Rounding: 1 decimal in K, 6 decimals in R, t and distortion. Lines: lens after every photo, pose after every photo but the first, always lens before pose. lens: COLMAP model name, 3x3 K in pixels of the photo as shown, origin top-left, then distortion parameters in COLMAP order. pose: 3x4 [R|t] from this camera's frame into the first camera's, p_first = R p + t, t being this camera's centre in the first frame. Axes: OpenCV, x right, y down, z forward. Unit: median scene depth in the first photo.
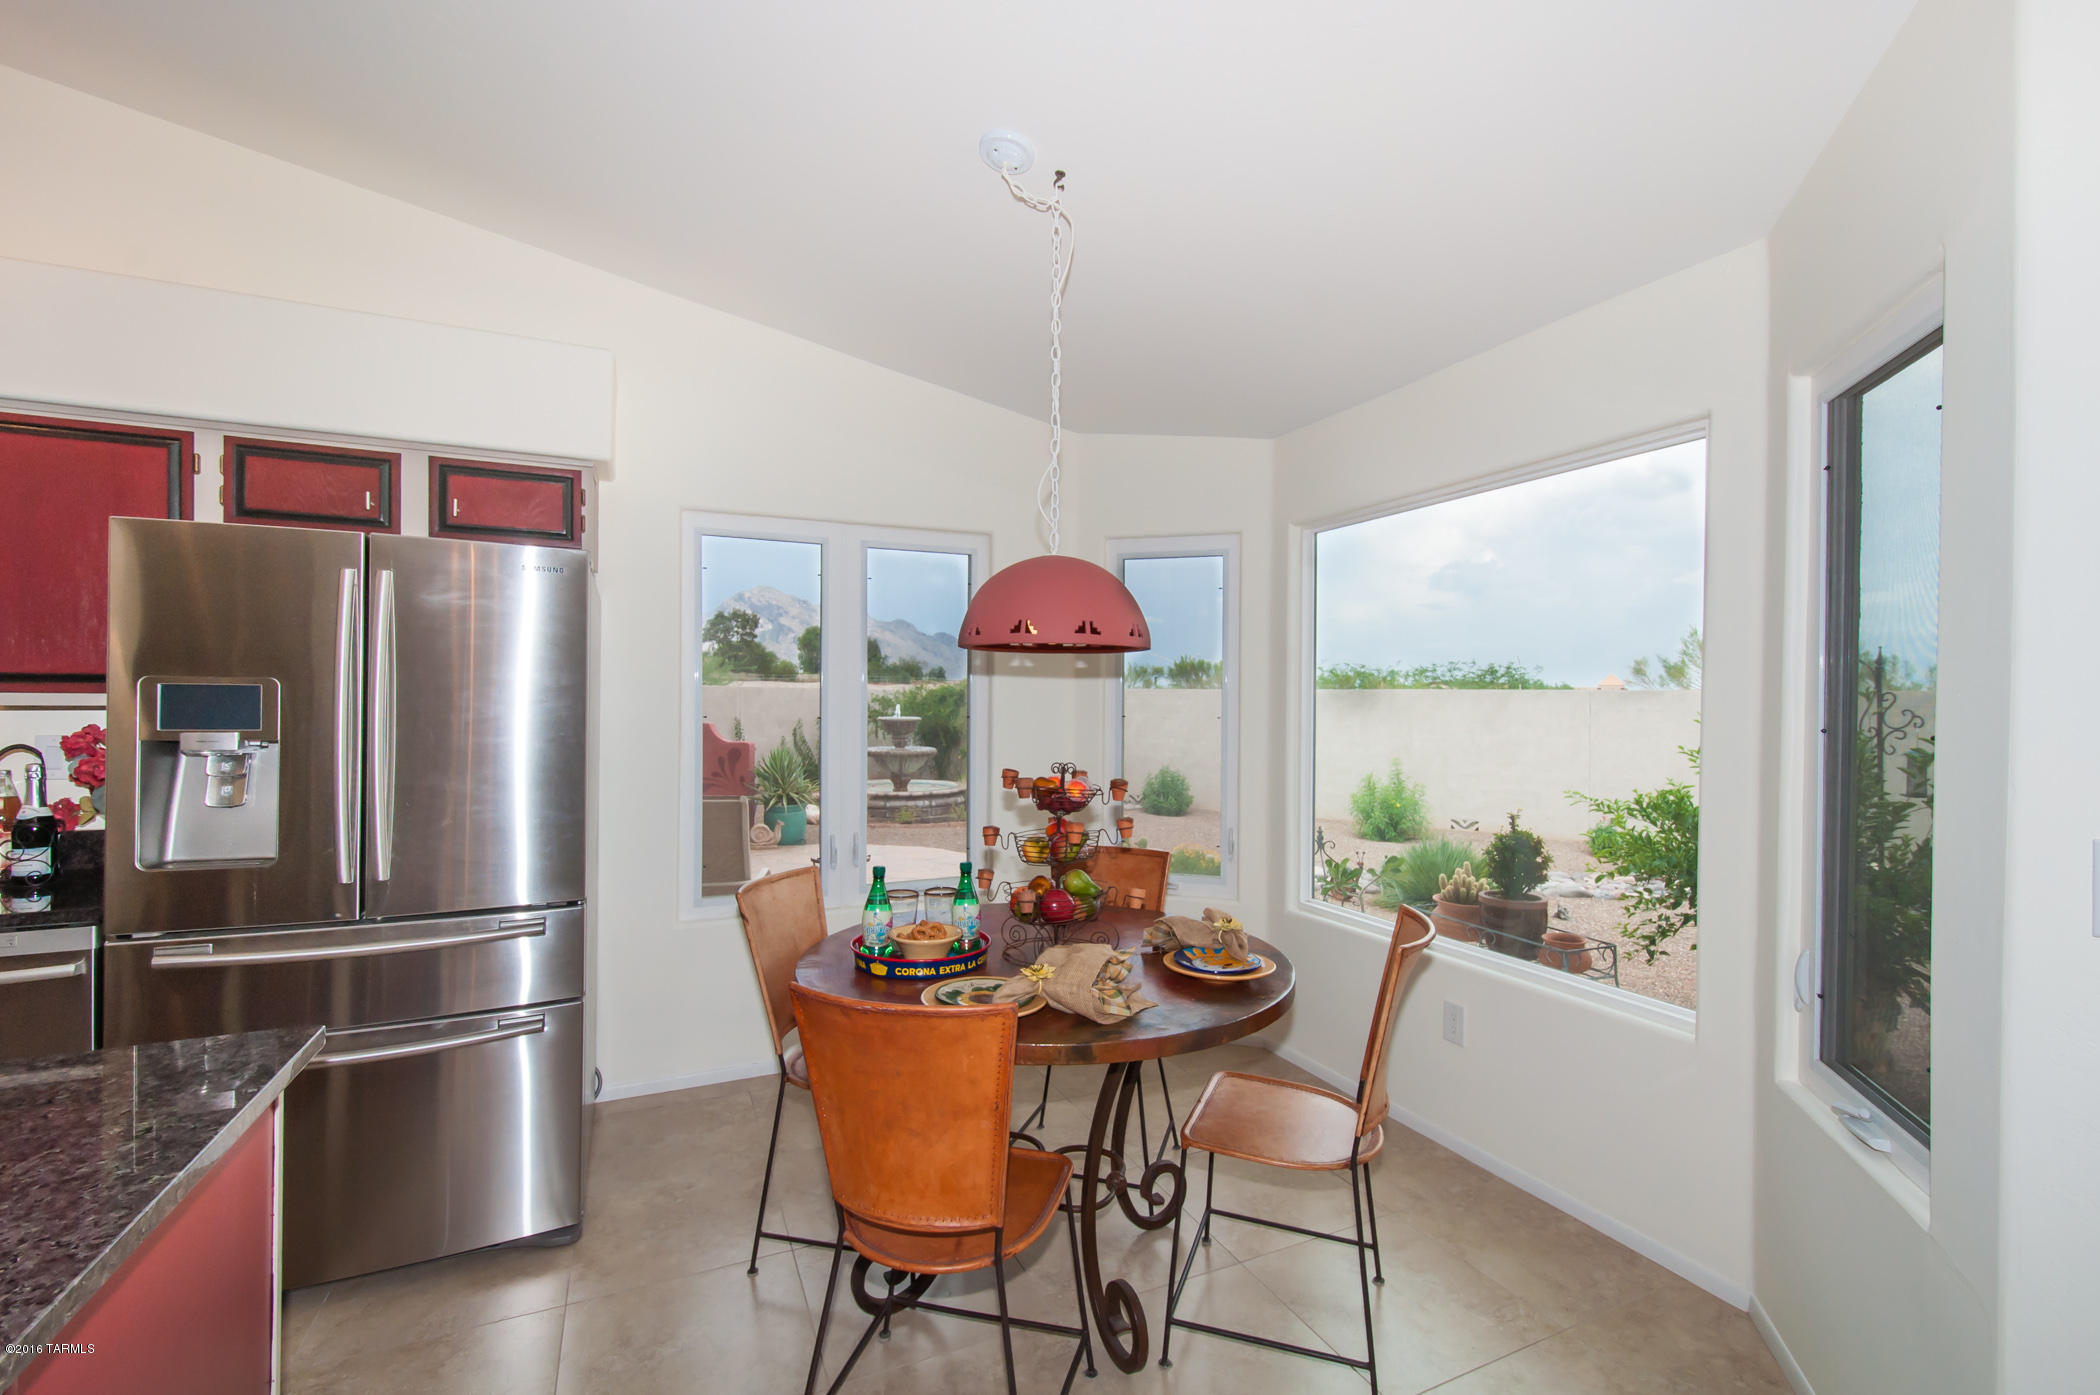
lens RADIAL K [[903.3, 0, 1052.0], [0, 903.3, 703.0], [0, 0, 1]] dist [0.009029, -0.000243]
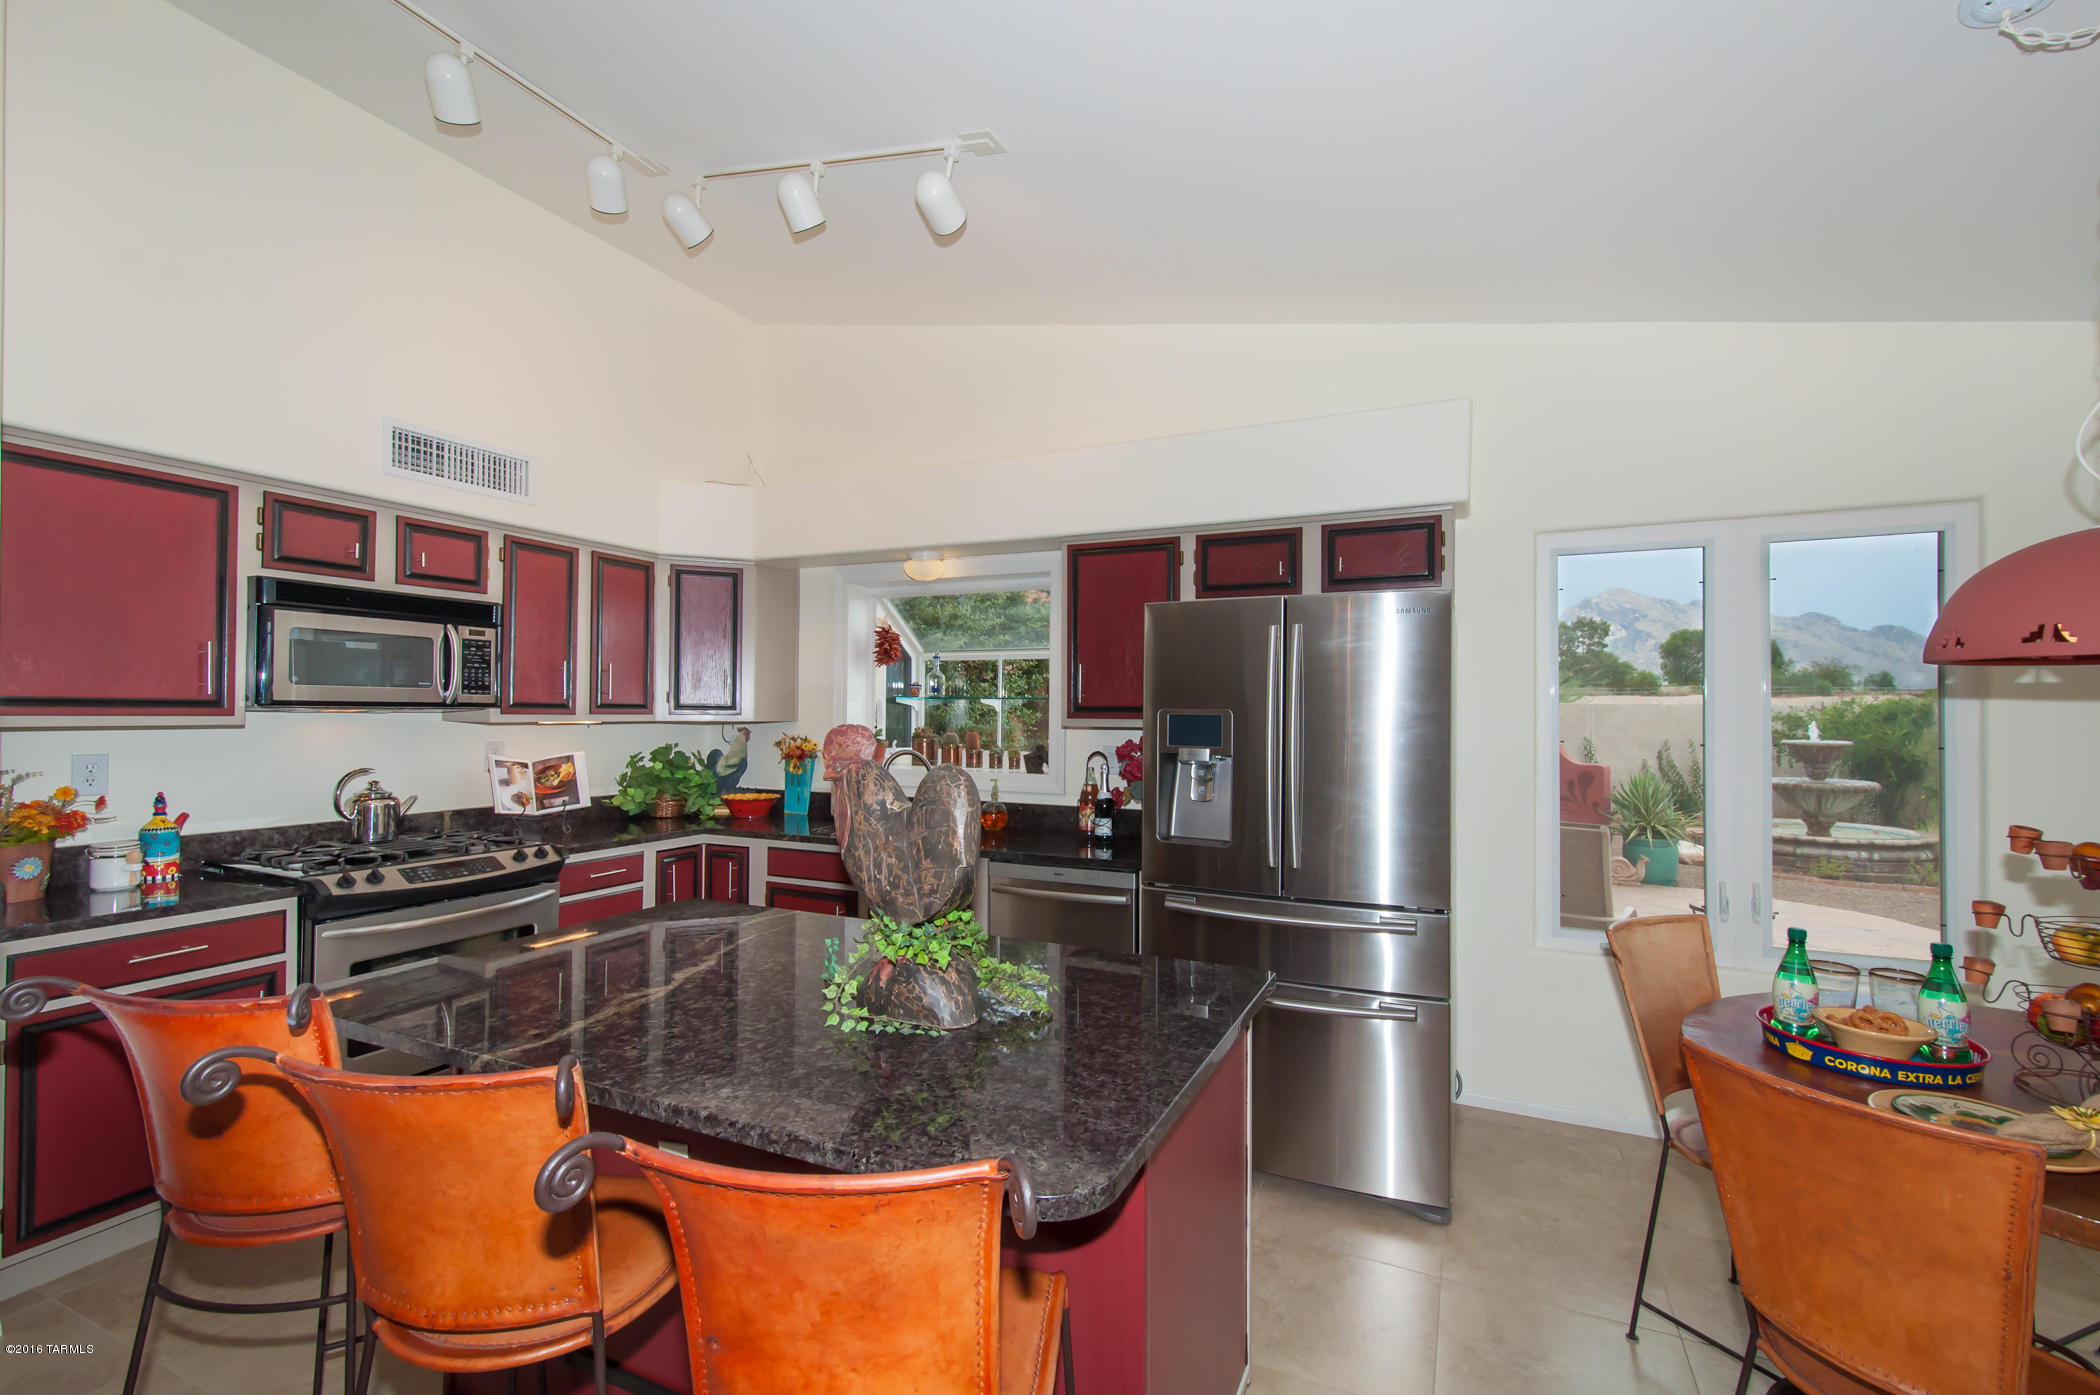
lens RADIAL K [[902.5, 0, 1057.0], [0, 902.5, 704.8], [0, 0, 1]] dist [0.015401, -0.005011]
pose [[0.652006, -0.009470, -0.758155, 0.003375], [-0.002497, 0.999890, -0.014637, -0.012205], [0.758210, 0.011436, 0.651910, -0.070247]]
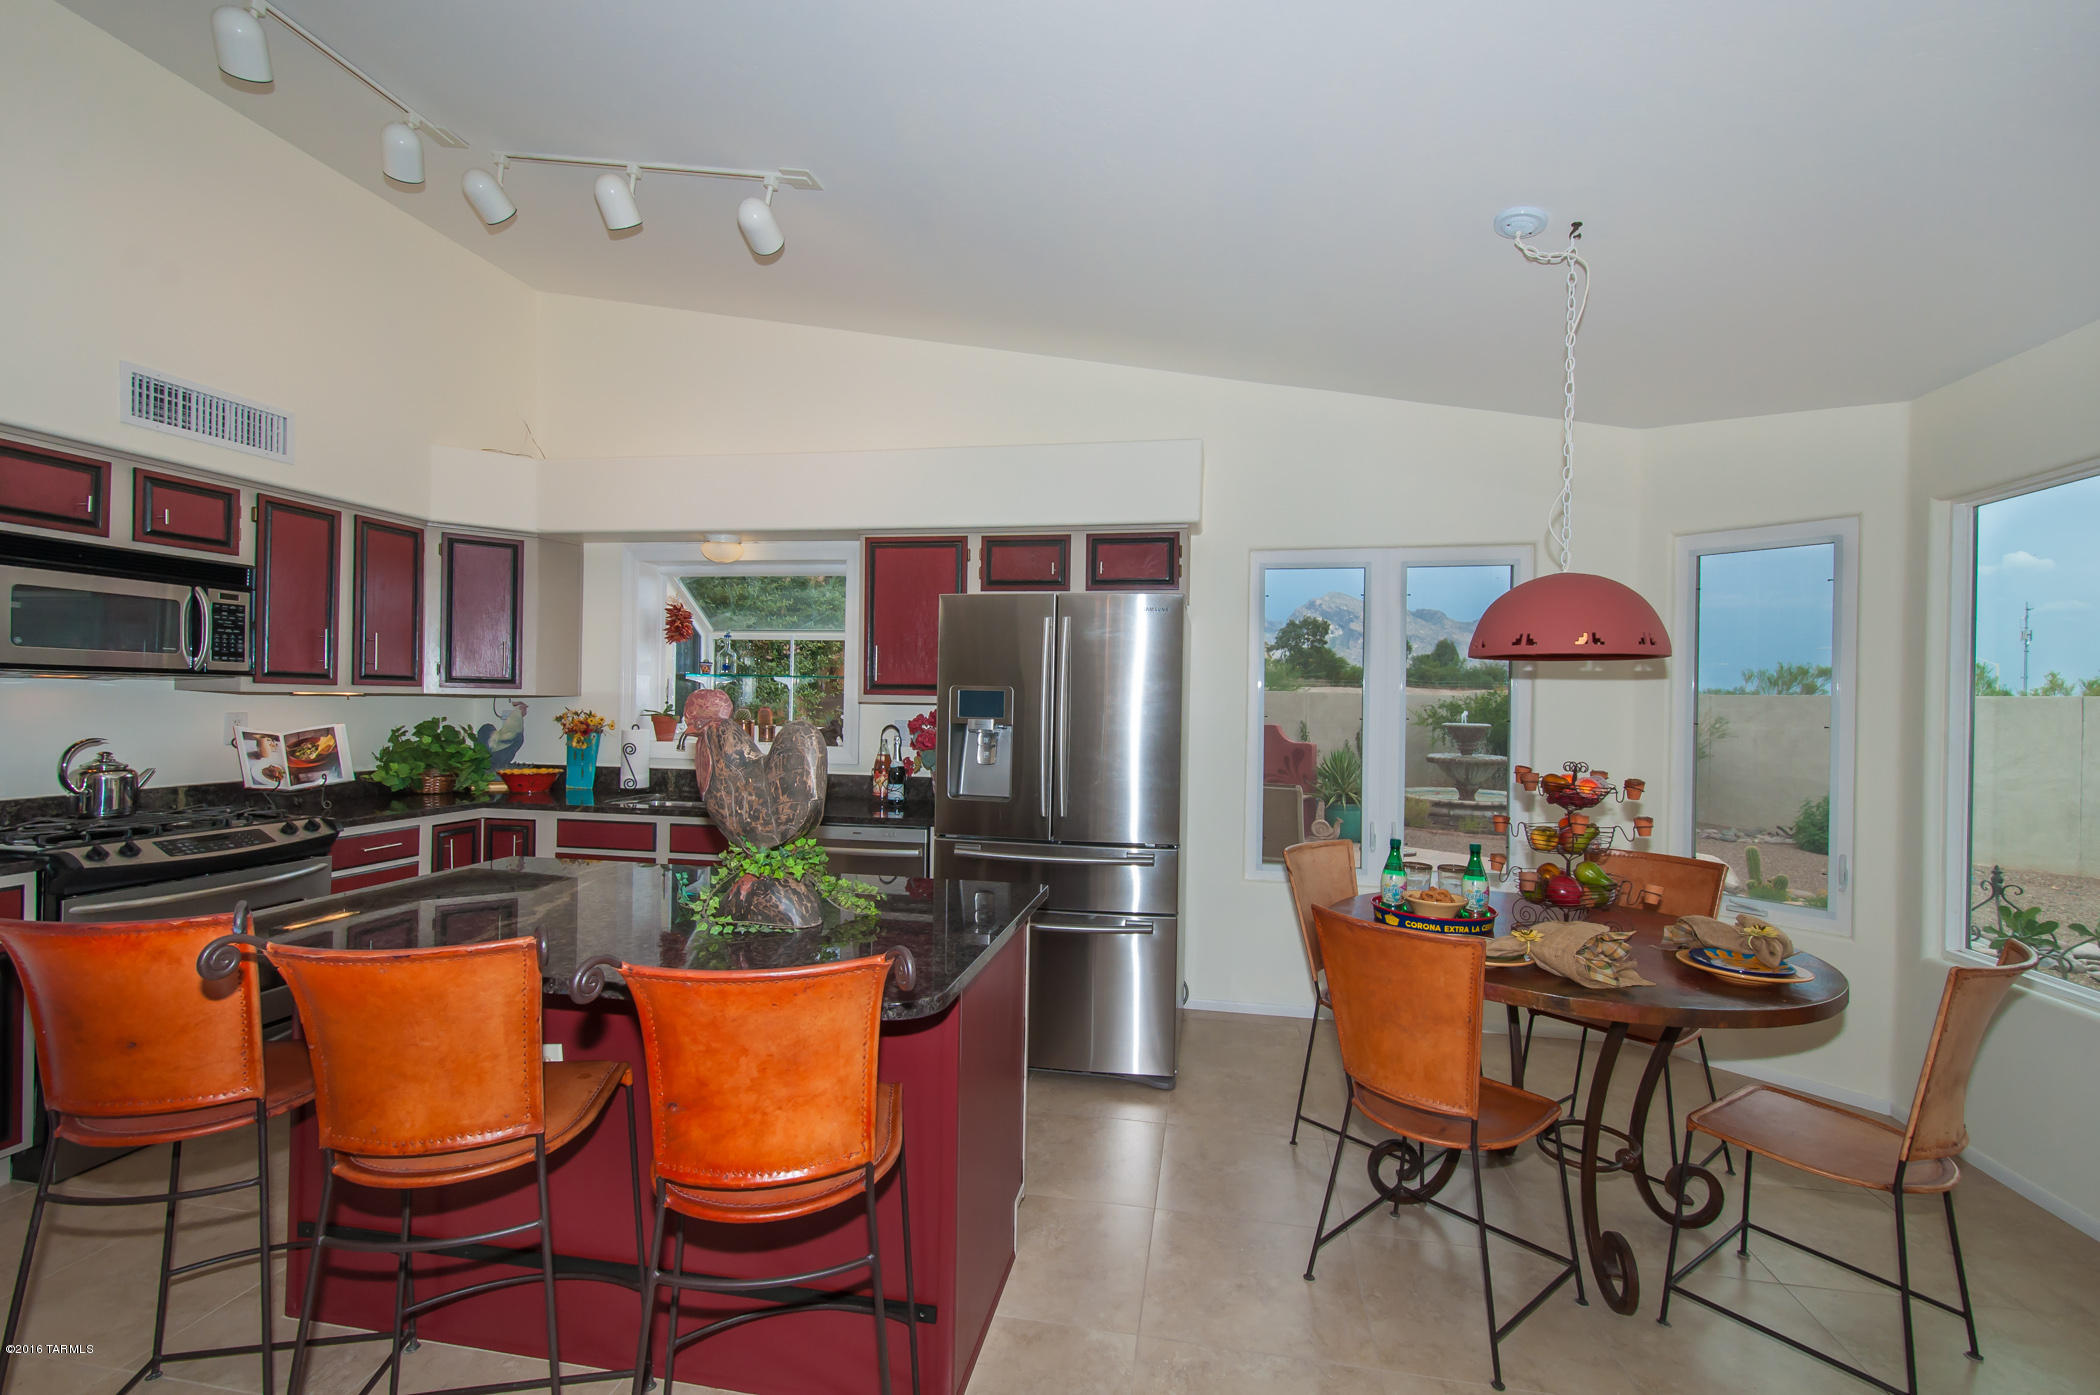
lens RADIAL K [[902.5, 0, 1057.0], [0, 902.5, 704.8], [0, 0, 1]] dist [0.015401, -0.005011]
pose [[0.821897, 0.008768, -0.569569, 0.118664], [-0.011108, 0.999938, -0.000635, 0.004917], [0.569528, 0.006849, 0.821943, -0.248425]]
